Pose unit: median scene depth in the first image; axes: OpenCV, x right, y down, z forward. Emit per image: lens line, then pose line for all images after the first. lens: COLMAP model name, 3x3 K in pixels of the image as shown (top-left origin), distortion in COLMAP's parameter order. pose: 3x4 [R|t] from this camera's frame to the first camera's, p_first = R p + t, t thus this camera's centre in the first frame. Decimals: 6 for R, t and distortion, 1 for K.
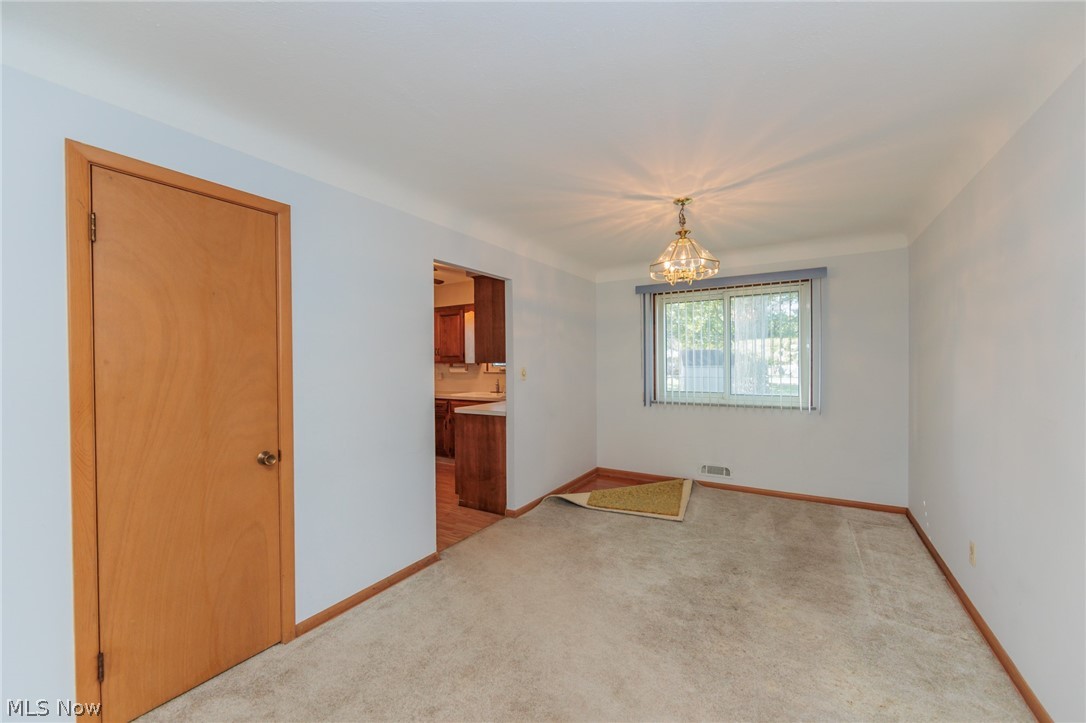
lens RADIAL K [[422.0, 0, 539.2], [0, 422.0, 368.0], [0, 0, 1]] dist [0.000642, 0.000002]
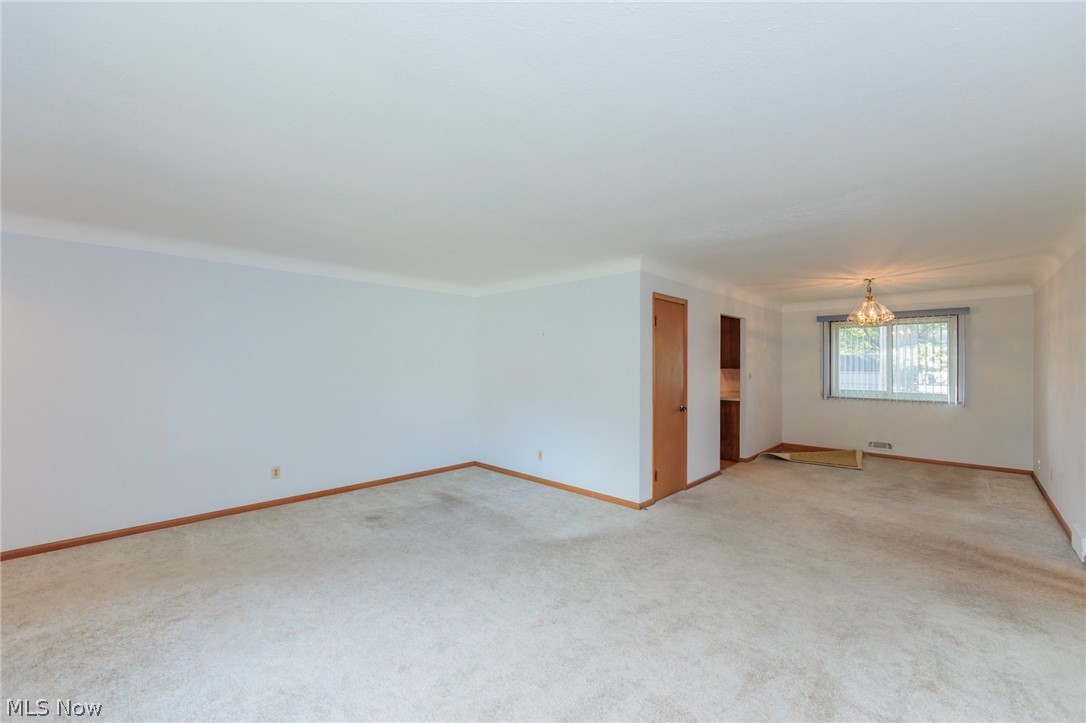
lens RADIAL K [[438.4, 0, 543.3], [0, 438.4, 364.6], [0, 0, 1]] dist [-0.001033, -0.000144]
pose [[0.979013, 0.011145, -0.203492, -0.482005], [-0.013687, 0.999845, -0.011086, 0.000754], [0.203337, 0.013639, 0.979014, -0.829377]]
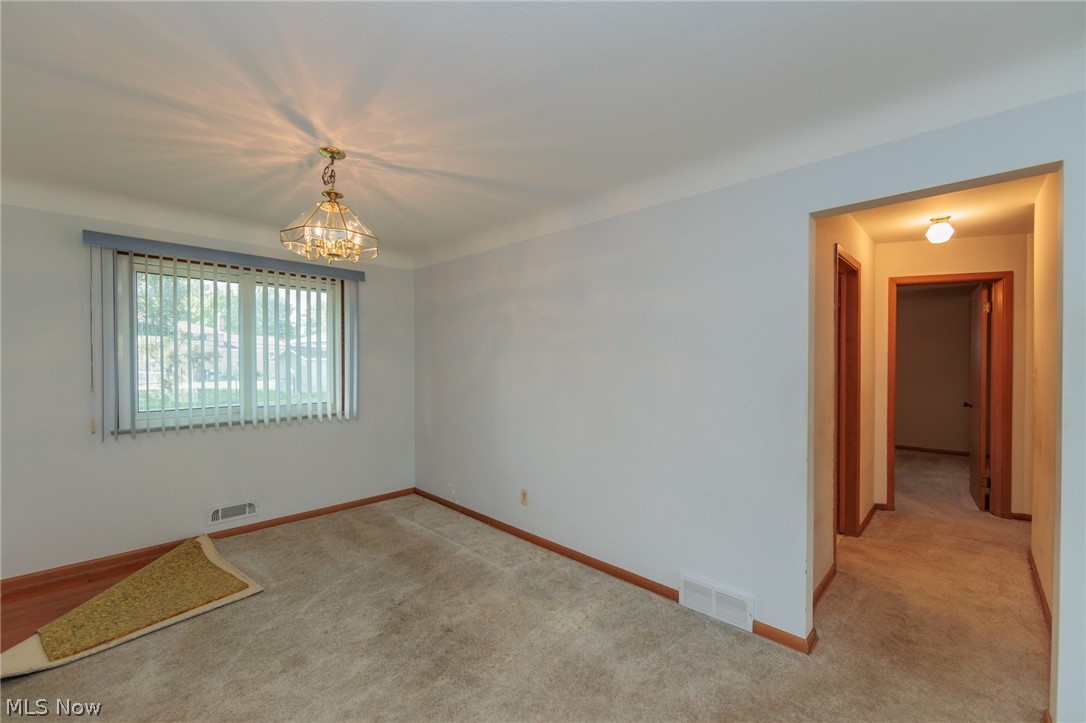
lens RADIAL K [[442.9, 0, 542.1], [0, 442.9, 367.1], [0, 0, 1]] dist [-0.000765, -0.000210]
pose [[0.214130, -0.000906, 0.976805, -0.272028], [0.011752, 0.999930, -0.001649, -0.004676], [-0.976734, 0.011833, 0.214126, 0.358026]]
